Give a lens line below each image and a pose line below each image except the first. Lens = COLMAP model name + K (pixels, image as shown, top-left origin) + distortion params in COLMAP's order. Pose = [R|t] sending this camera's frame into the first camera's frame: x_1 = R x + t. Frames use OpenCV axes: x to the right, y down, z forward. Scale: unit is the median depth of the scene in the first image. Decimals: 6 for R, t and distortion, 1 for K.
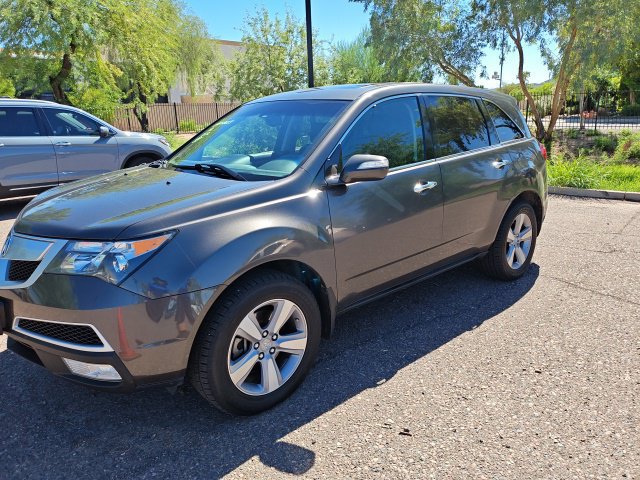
lens RADIAL K [[464.9, 0, 332.0], [0, 464.9, 218.7], [0, 0, 1]] dist [-0.000415, -0.004290]
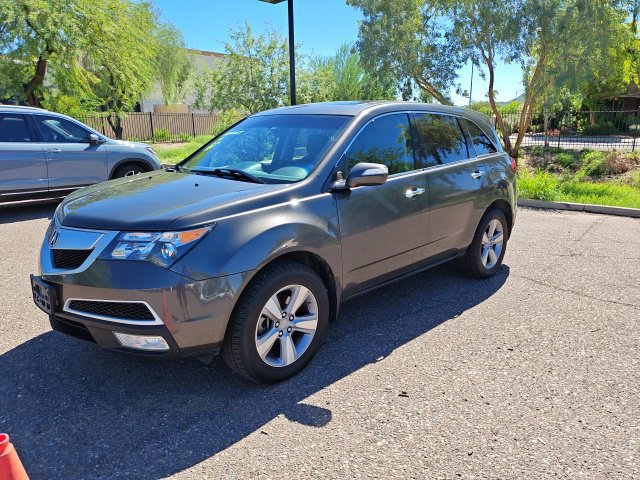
lens RADIAL K [[498.4, 0, 320.0], [0, 498.4, 240.0], [0, 0, 1]] dist [0.004334, -0.010388]
pose [[0.997462, 0.006559, 0.070905, -0.125696], [-0.006645, 0.999977, 0.000976, 0.051199], [-0.070897, -0.001444, 0.997483, -0.220821]]
